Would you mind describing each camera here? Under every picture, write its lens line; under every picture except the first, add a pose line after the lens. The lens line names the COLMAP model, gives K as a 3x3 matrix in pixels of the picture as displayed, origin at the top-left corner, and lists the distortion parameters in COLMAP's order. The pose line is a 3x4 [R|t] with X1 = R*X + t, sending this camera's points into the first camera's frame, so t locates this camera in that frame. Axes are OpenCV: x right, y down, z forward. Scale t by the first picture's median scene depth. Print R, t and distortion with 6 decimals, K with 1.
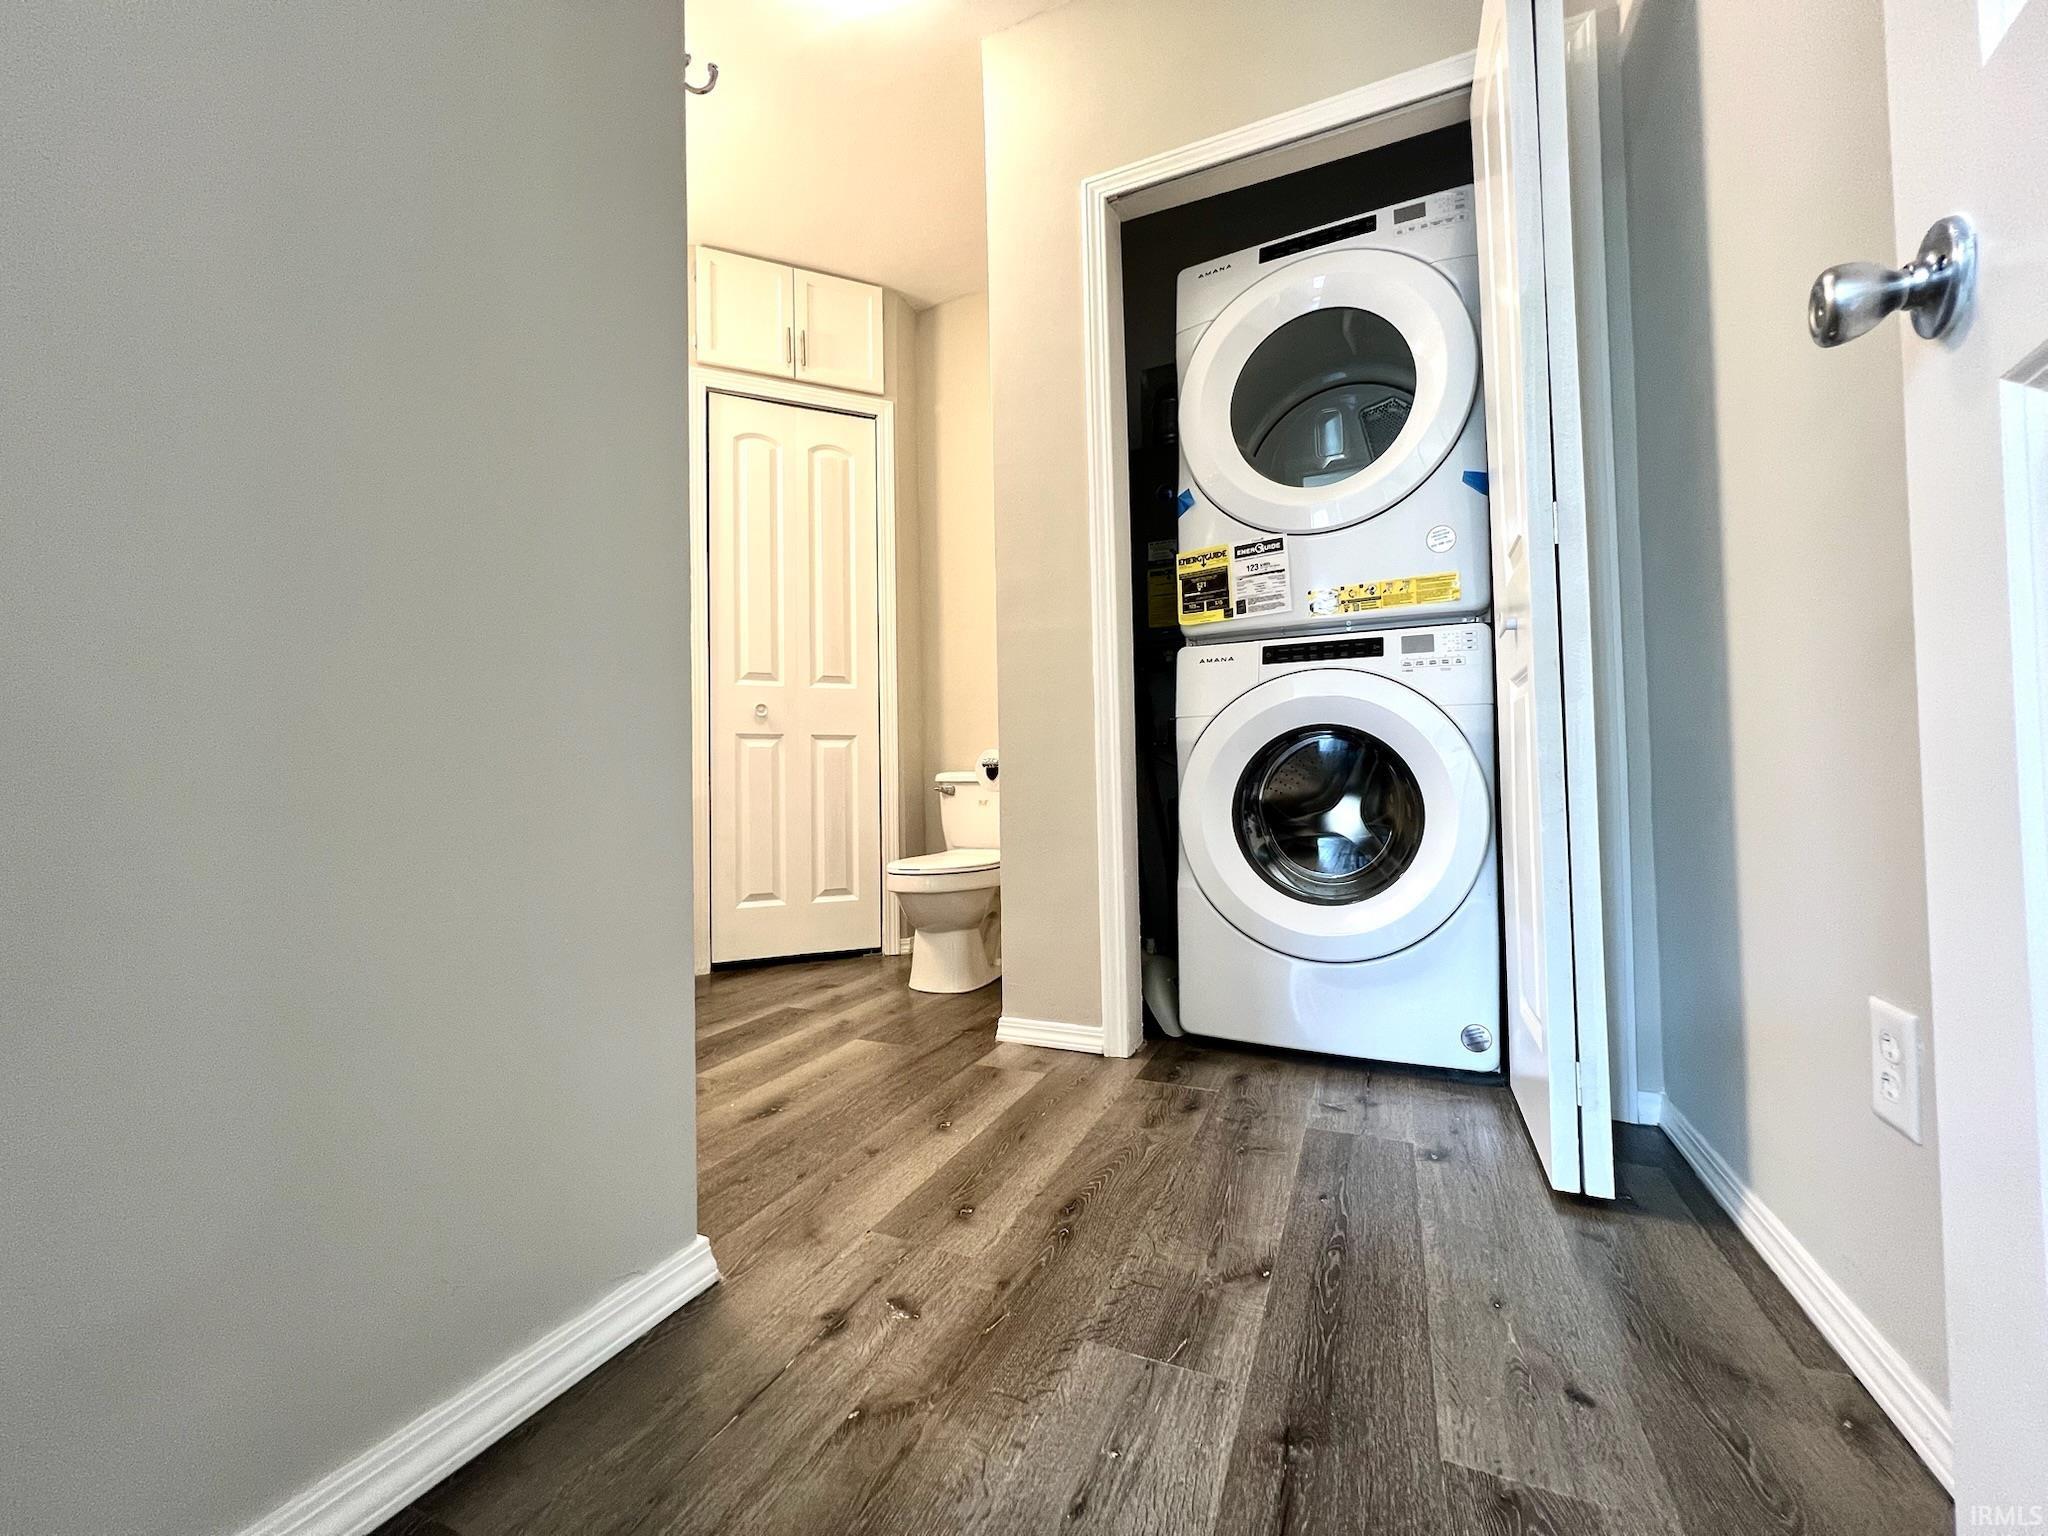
lens RADIAL K [[819.8, 0, 1021.8], [0, 819.8, 767.0], [0, 0, 1]] dist [-0.001888, 0.000646]
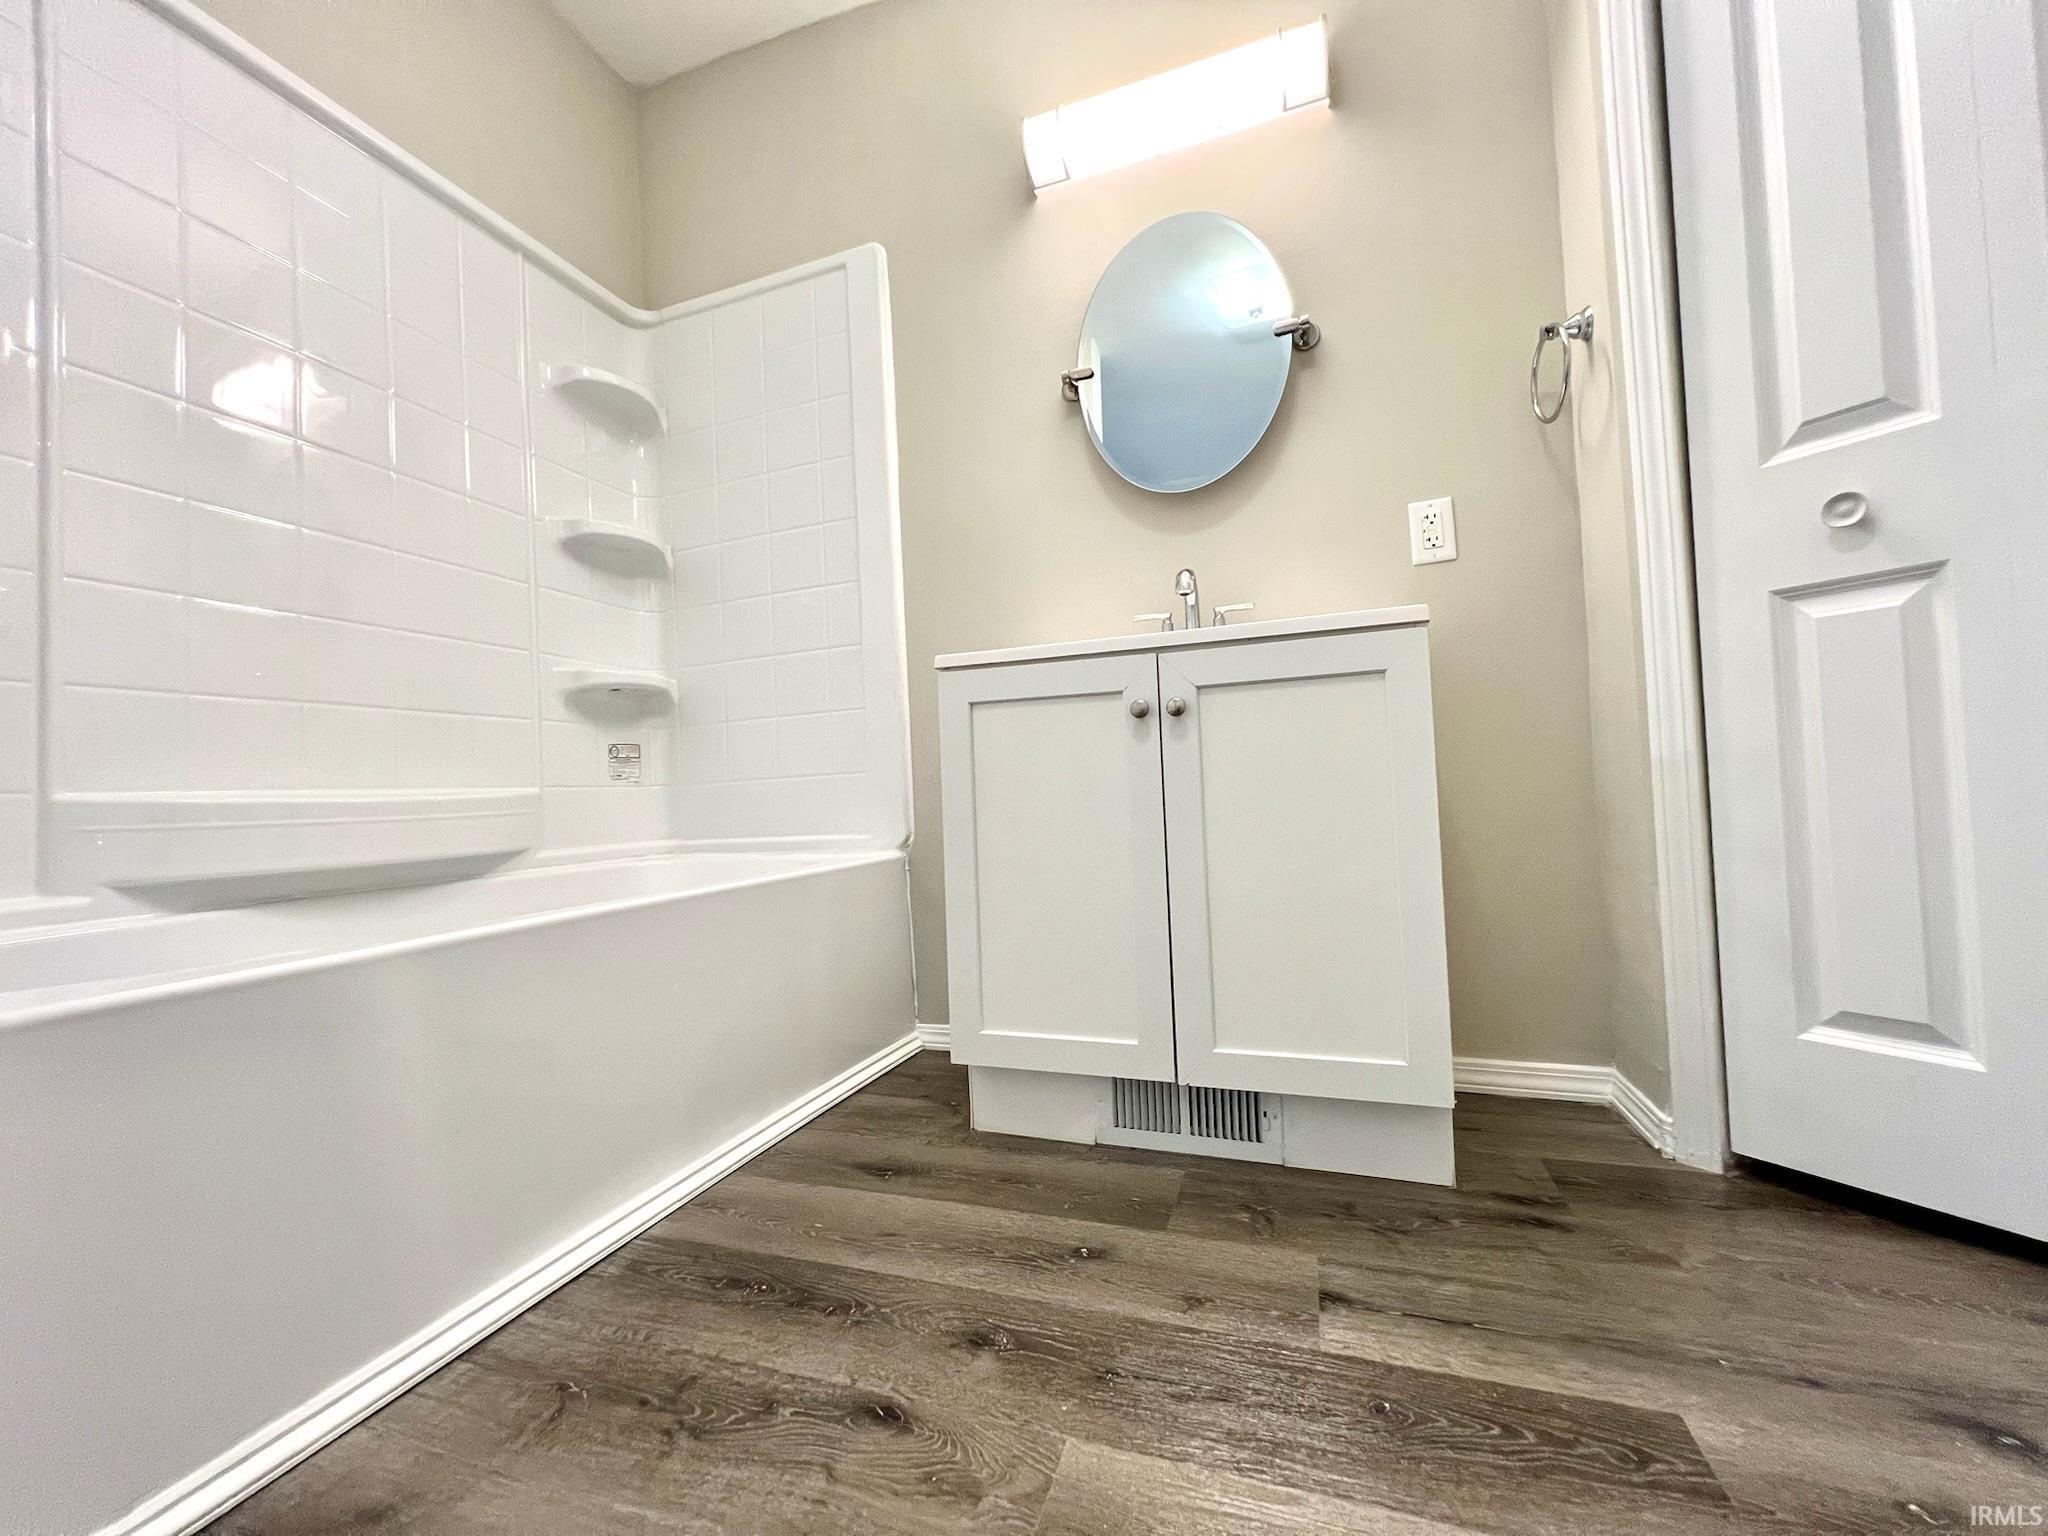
lens RADIAL K [[819.8, 0, 1021.8], [0, 819.8, 767.0], [0, 0, 1]] dist [-0.001888, 0.000646]
pose [[0.082917, -0.017147, -0.996409, 0.010334], [0.060026, 0.998122, -0.012182, 0.026079], [0.994747, -0.058801, 0.083791, 0.593811]]
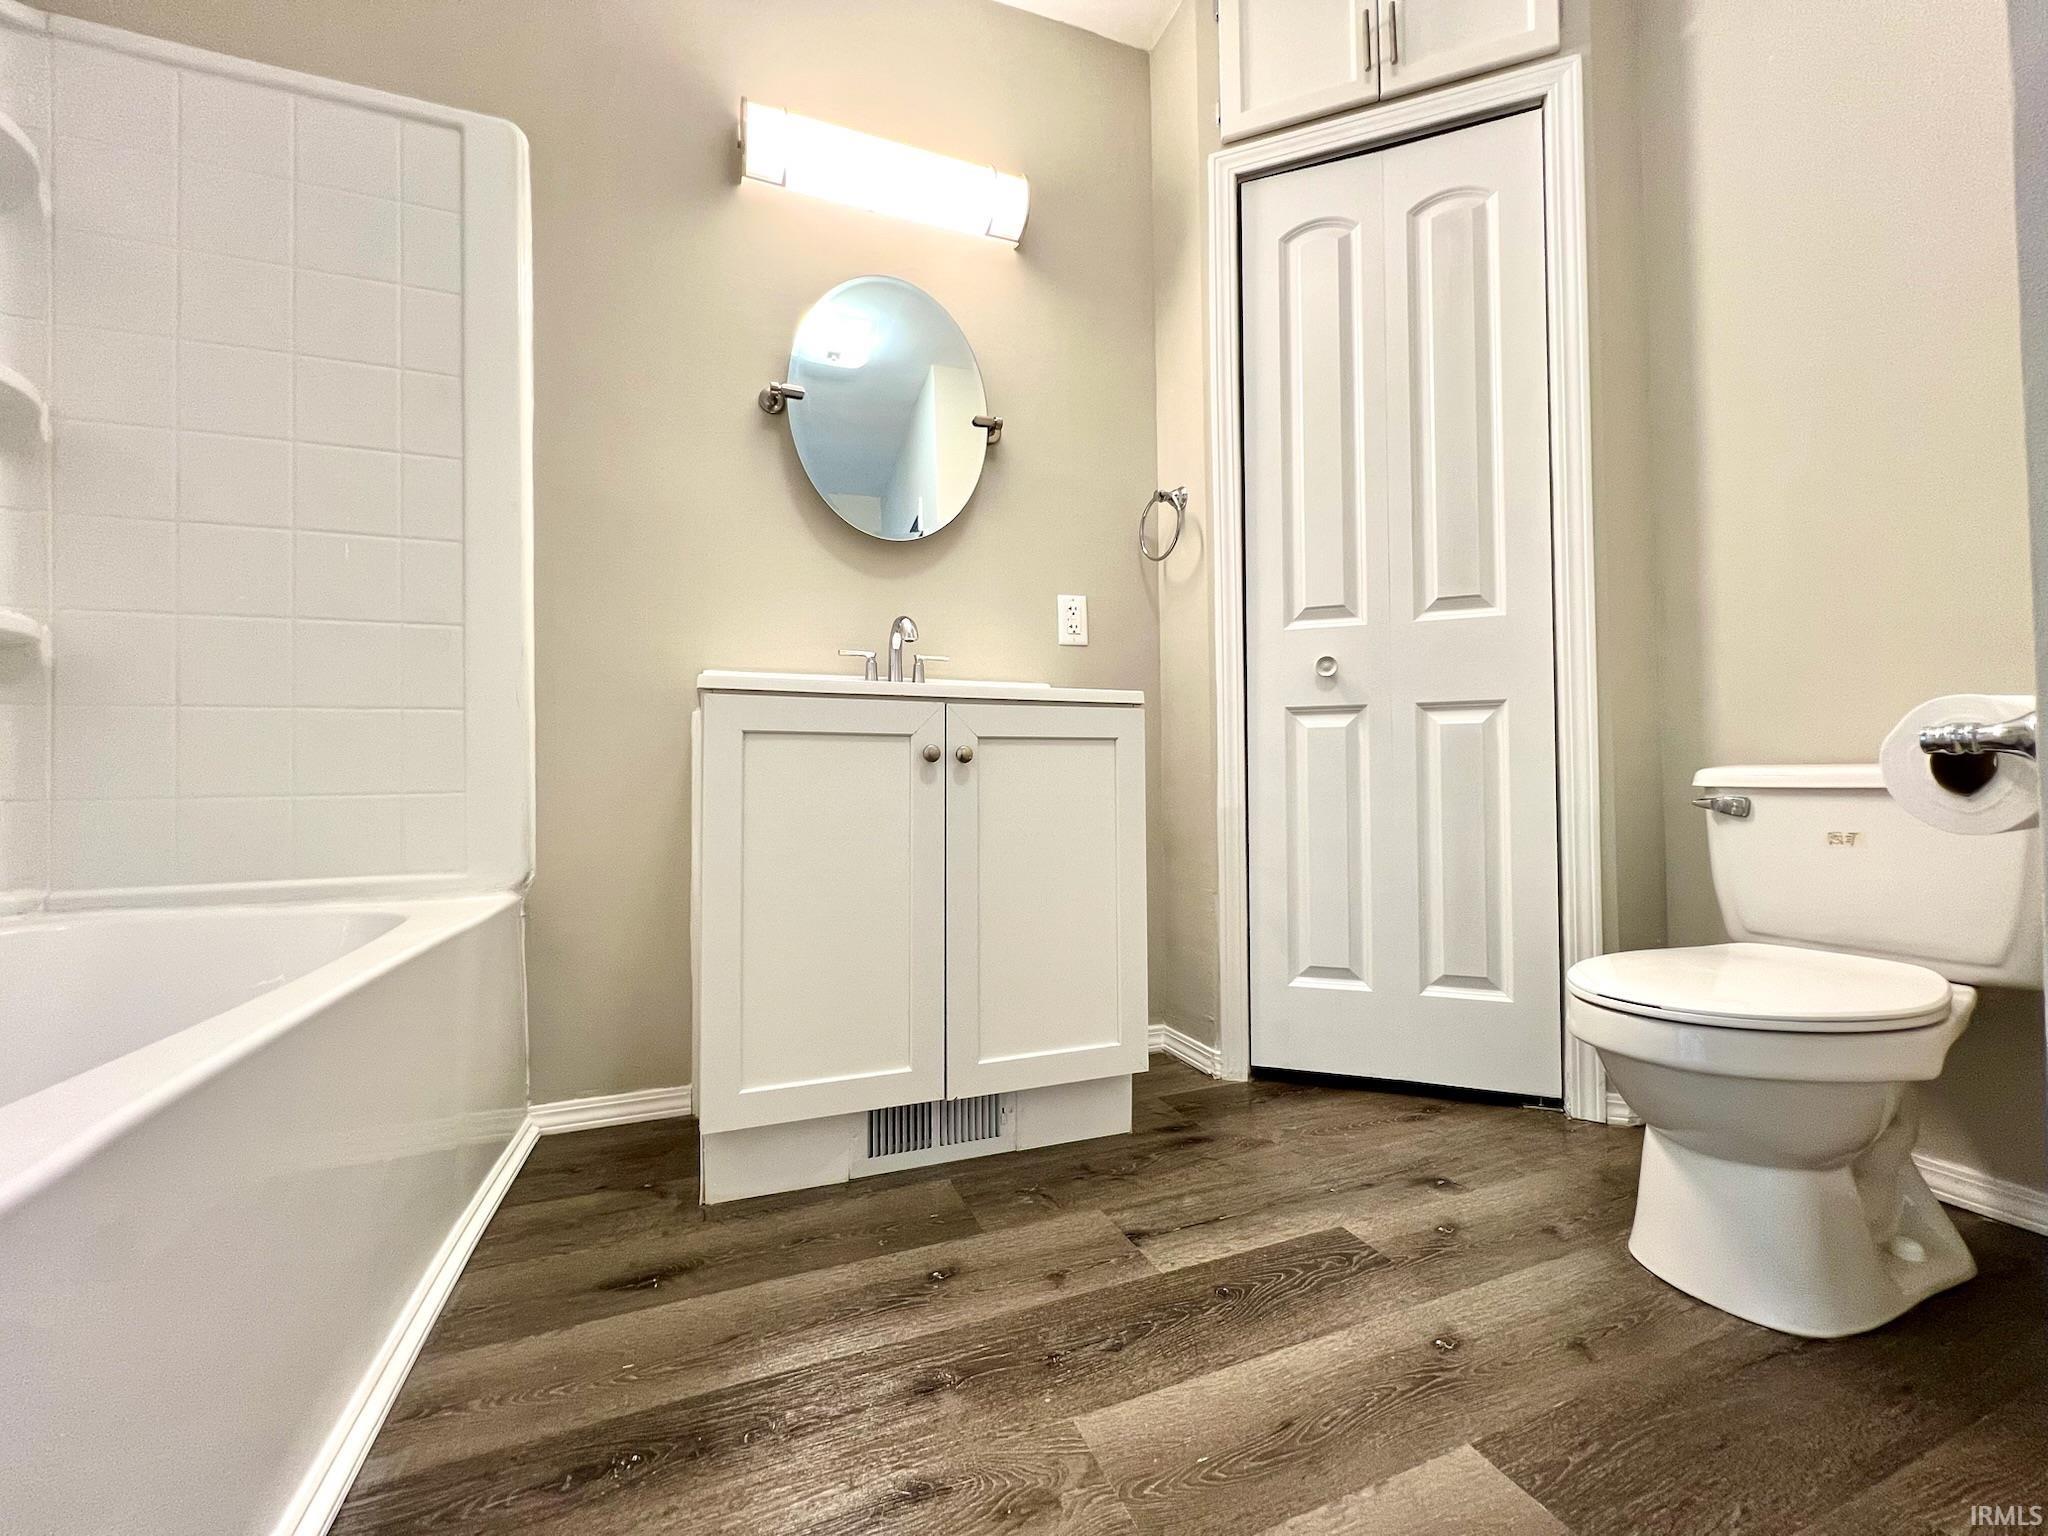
lens RADIAL K [[819.8, 0, 1021.8], [0, 819.8, 767.0], [0, 0, 1]] dist [-0.001888, 0.000646]
pose [[0.718939, -0.005249, -0.695053, -0.056864], [0.010091, 0.999945, 0.002887, 0.001130], [0.695000, -0.009089, 0.718953, 0.398735]]
